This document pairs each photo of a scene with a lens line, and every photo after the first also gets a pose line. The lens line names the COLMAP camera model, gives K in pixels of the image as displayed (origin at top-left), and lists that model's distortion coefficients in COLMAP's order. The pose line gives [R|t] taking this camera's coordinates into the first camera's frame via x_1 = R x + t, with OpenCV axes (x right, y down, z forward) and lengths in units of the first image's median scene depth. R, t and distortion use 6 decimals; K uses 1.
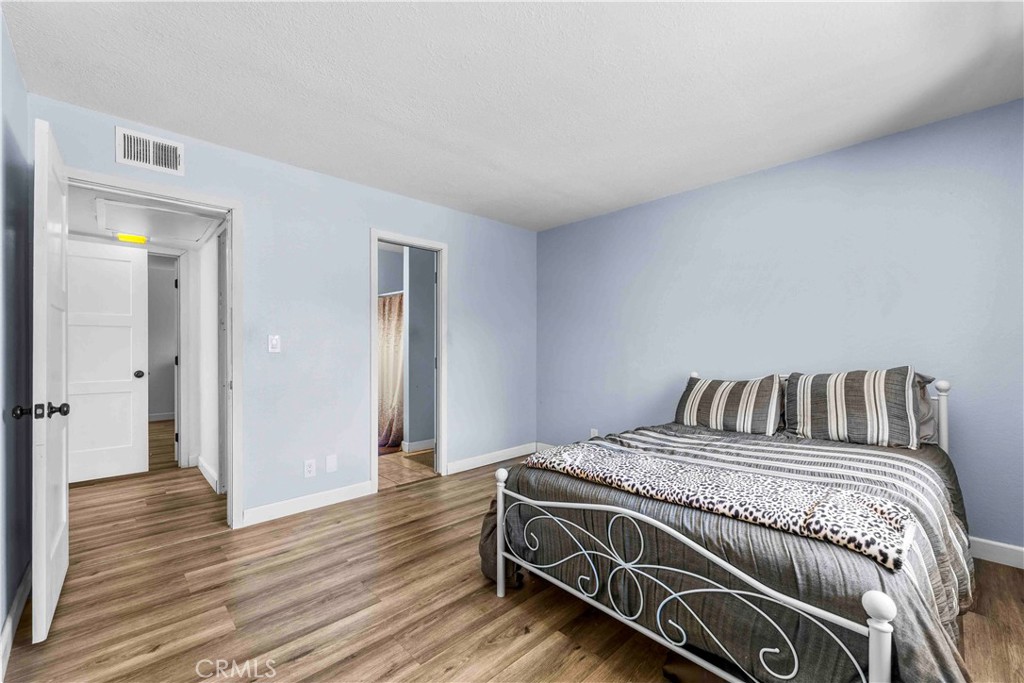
lens RADIAL K [[418.4, 0, 511.2], [0, 418.4, 347.8], [0, 0, 1]] dist [-0.002884, -0.000199]
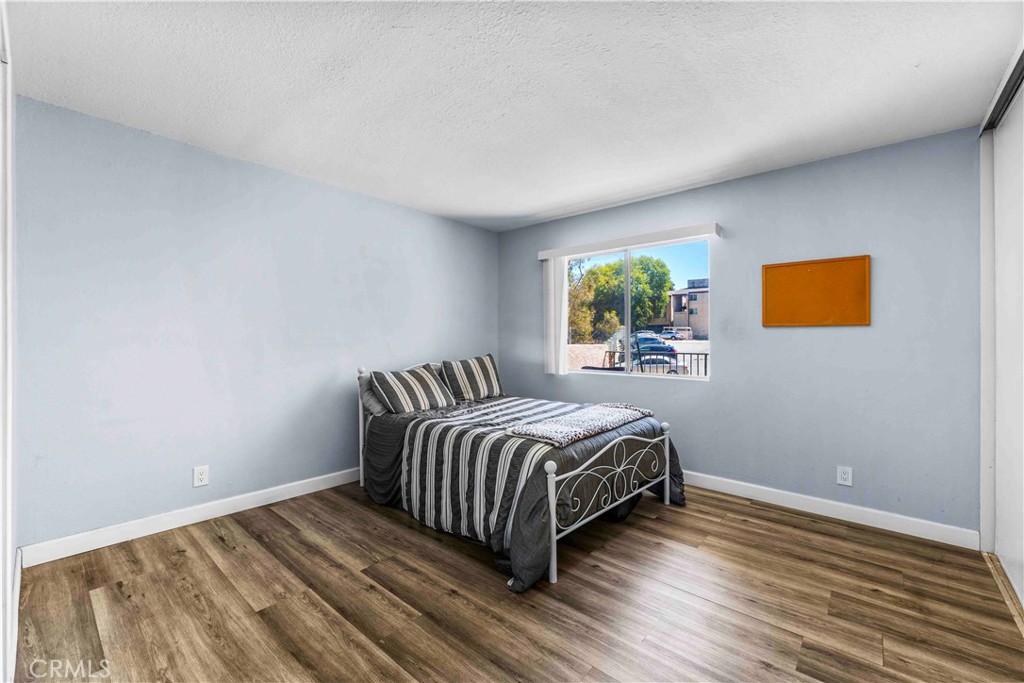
lens RADIAL K [[418.4, 0, 511.2], [0, 418.4, 347.8], [0, 0, 1]] dist [-0.002884, -0.000199]
pose [[-0.099012, -0.008278, 0.995052, -1.047854], [-0.003459, 0.999962, 0.007975, 0.002140], [-0.995080, -0.002652, -0.099037, 1.211596]]
